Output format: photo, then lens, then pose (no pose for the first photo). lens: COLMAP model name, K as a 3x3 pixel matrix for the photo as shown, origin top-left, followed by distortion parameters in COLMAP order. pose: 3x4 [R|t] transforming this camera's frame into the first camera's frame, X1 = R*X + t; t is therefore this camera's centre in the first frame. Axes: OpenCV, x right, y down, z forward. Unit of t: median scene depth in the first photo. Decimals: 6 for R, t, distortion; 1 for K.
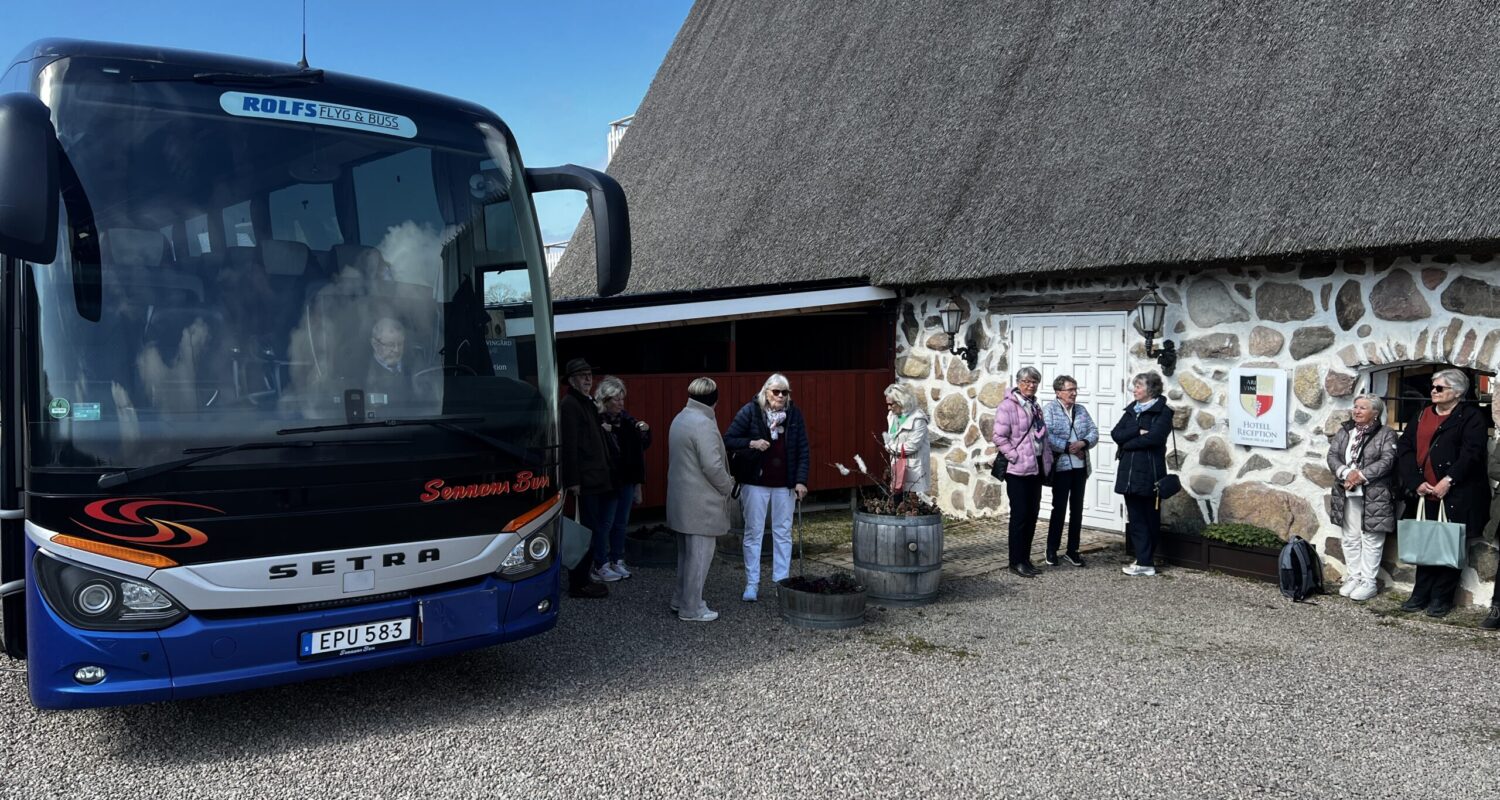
lens RADIAL K [[1122.9, 0, 736.8], [0, 1122.9, 398.9], [0, 0, 1]] dist [0.054079, -0.044537]
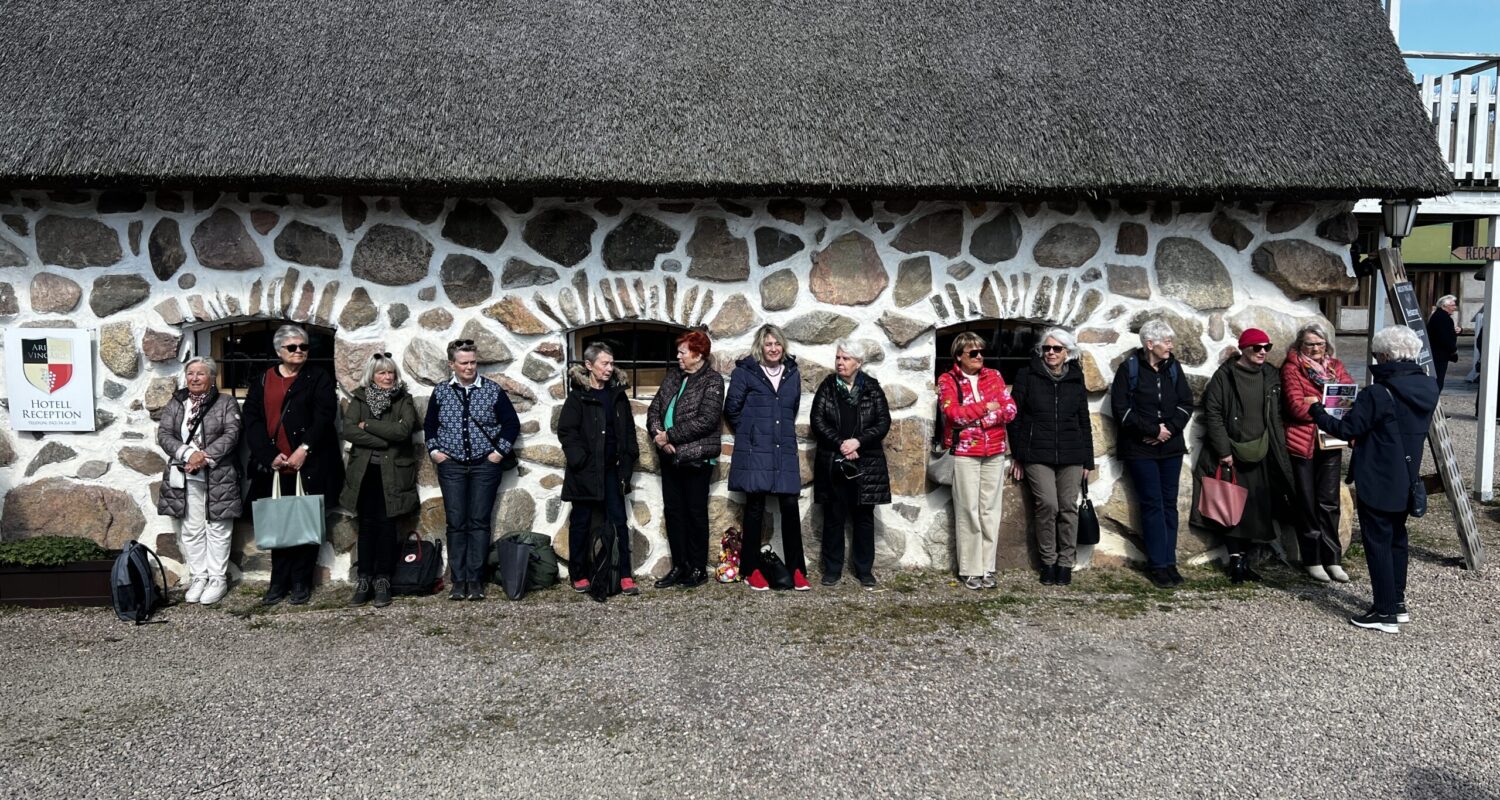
lens RADIAL K [[1122.9, 0, 736.8], [0, 1122.9, 398.9], [0, 0, 1]] dist [0.054079, -0.044537]
pose [[0.478691, -0.068889, 0.875277, 0.012561], [0.045729, 0.997520, 0.053501, 0.000171], [-0.876792, 0.014415, 0.480654, 0.250839]]
